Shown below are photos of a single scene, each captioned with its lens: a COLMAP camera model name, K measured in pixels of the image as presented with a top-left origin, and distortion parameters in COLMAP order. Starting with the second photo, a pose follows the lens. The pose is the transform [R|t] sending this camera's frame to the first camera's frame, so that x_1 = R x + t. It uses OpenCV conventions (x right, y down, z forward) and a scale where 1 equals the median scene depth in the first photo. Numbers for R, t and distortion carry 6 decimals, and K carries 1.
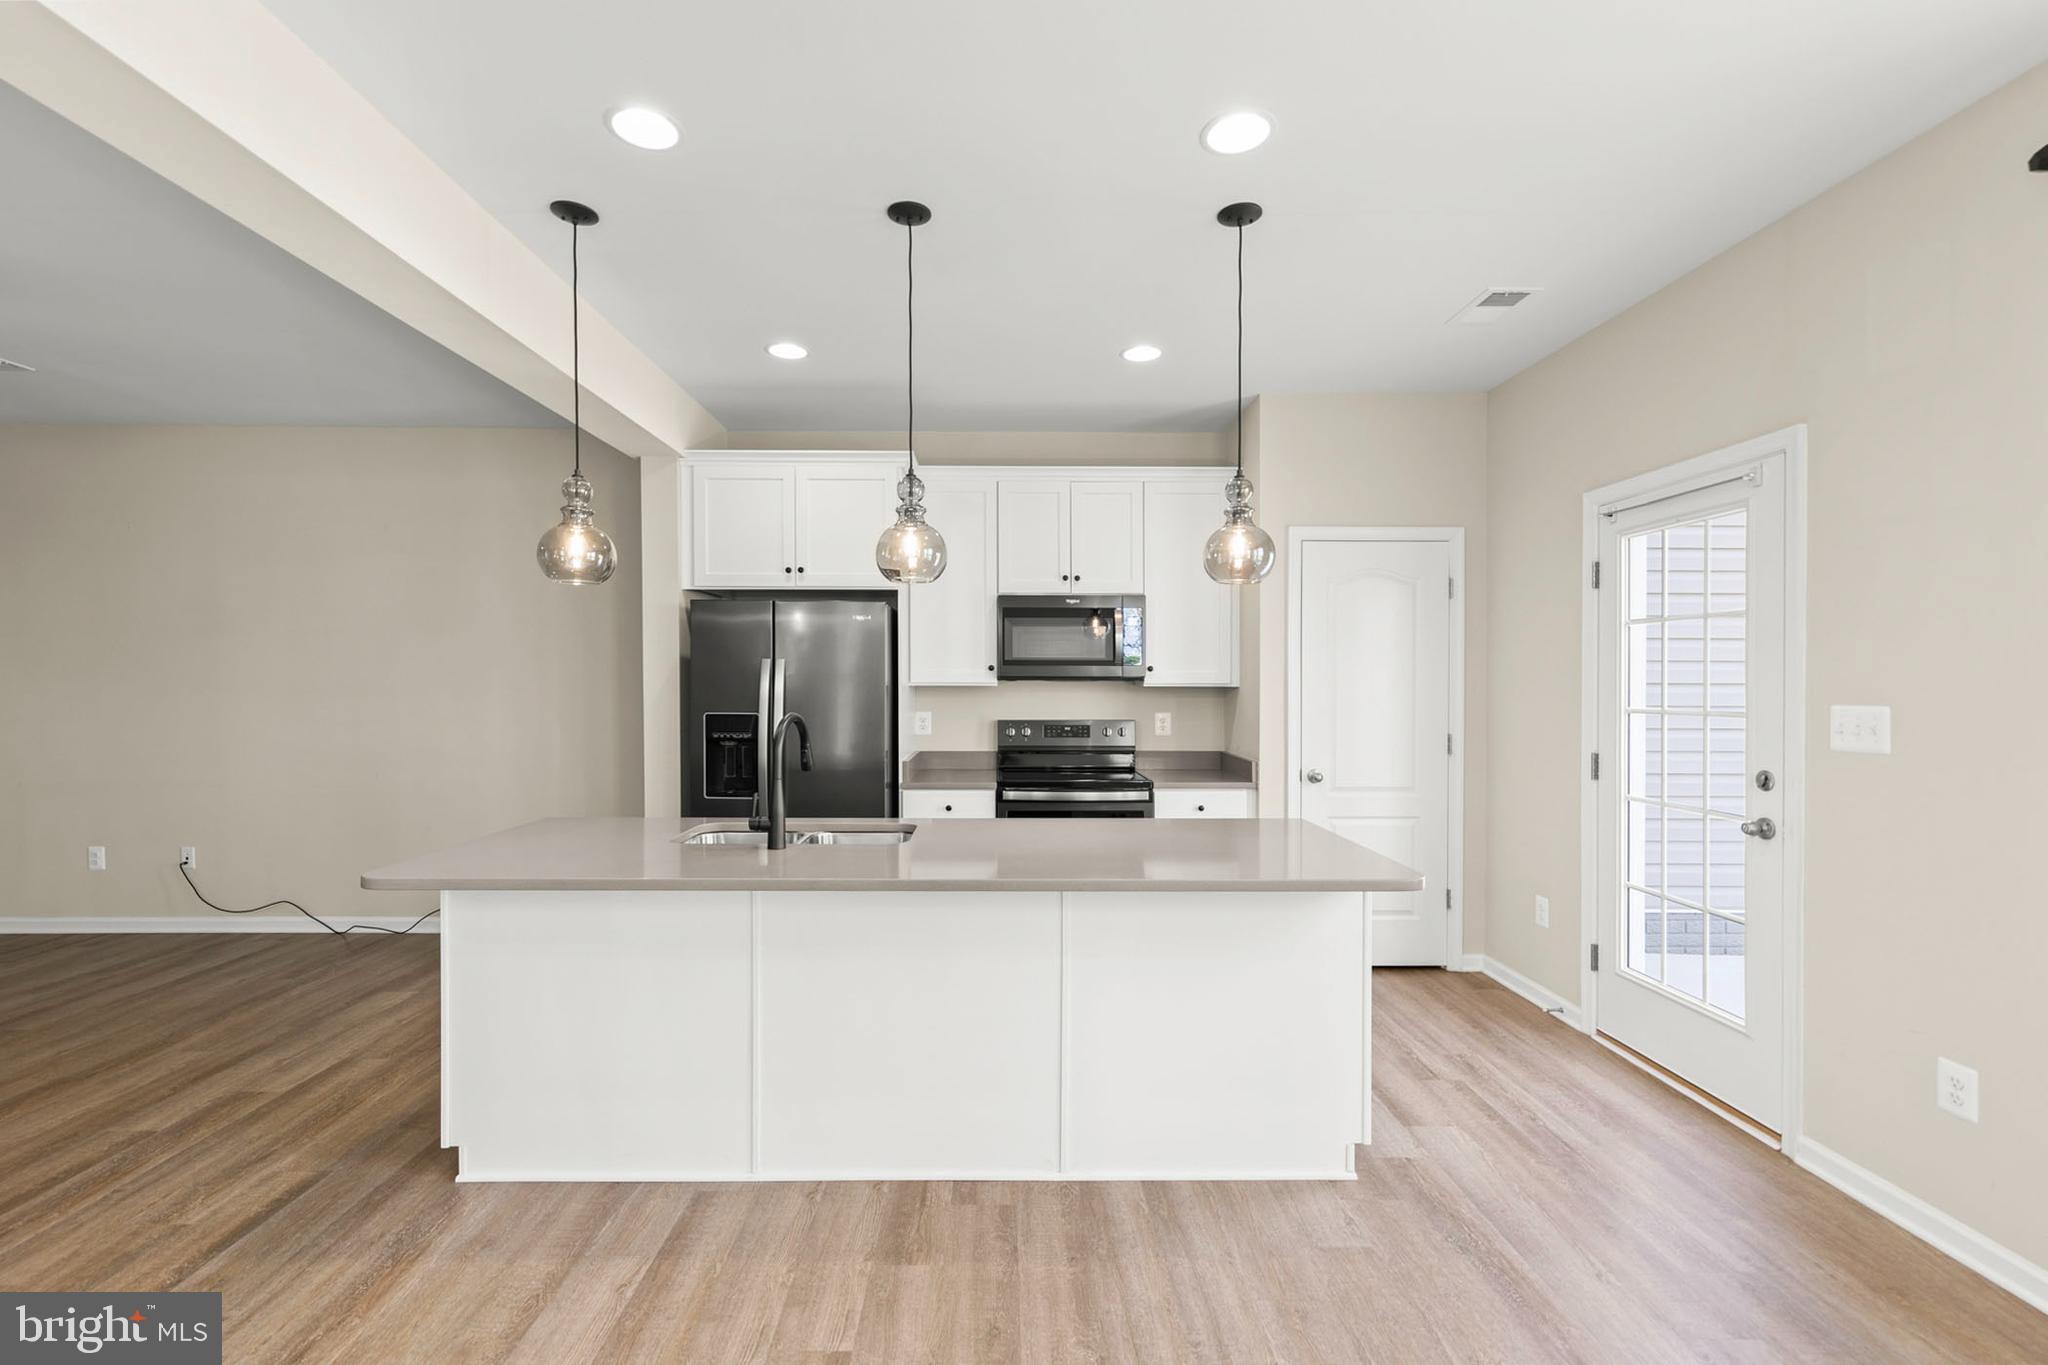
lens RADIAL K [[889.6, 0, 1012.0], [0, 889.6, 700.8], [0, 0, 1]] dist [0.011356, -0.001794]
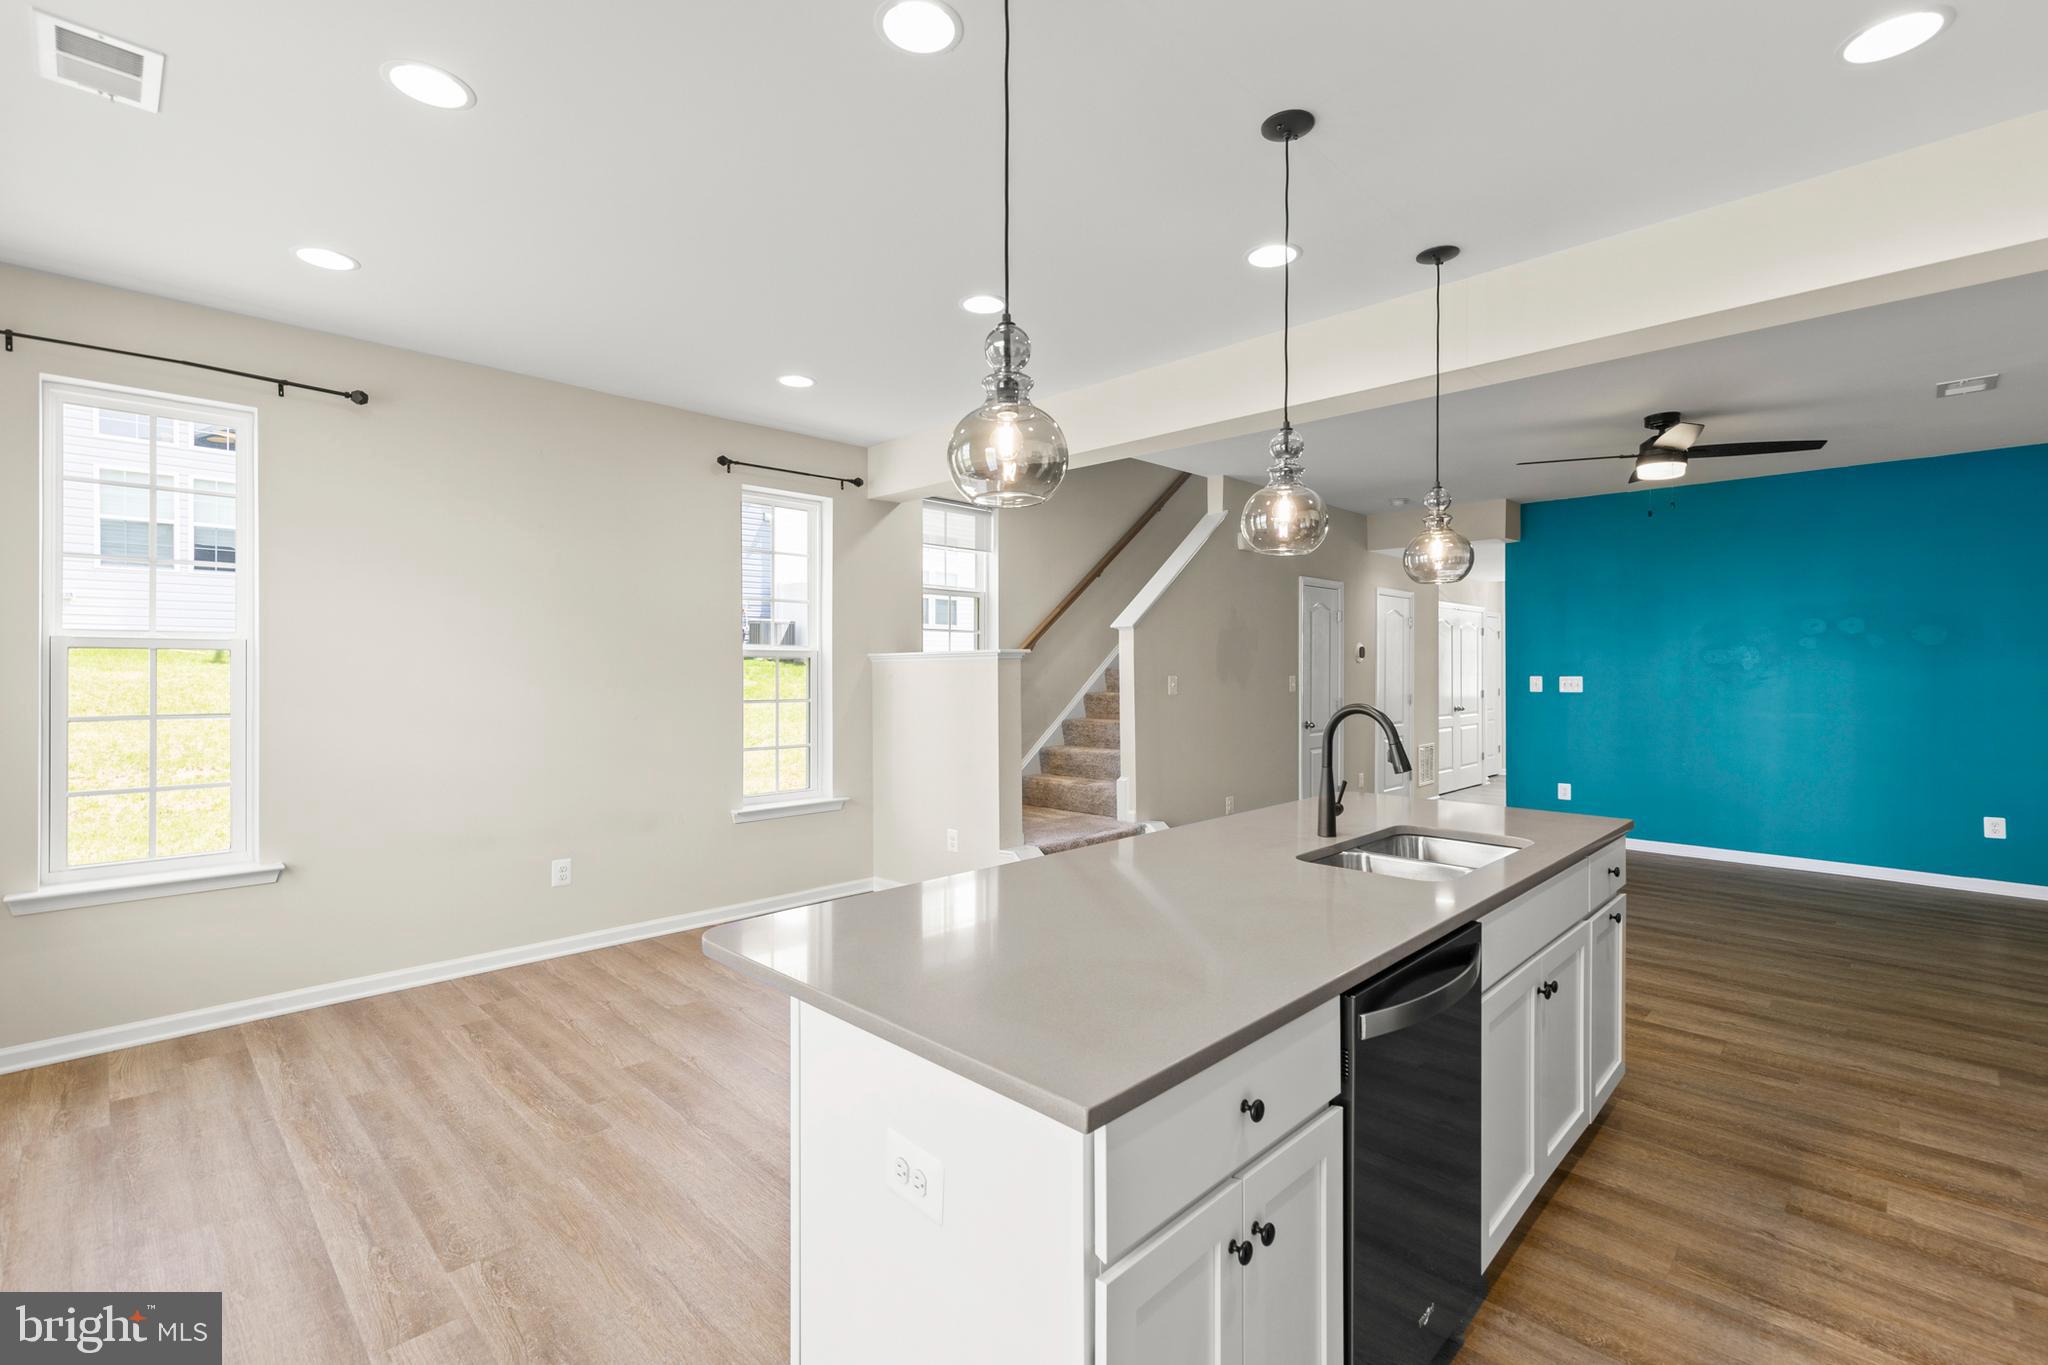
lens RADIAL K [[889.6, 0, 1012.9], [0, 889.6, 652.6], [0, 0, 1]] dist [0.011356, -0.001794]
pose [[-0.714007, -0.015841, -0.699959, 0.576506], [-0.017516, 0.999835, -0.004760, -0.021457], [0.699919, 0.008862, -0.714167, 1.214064]]
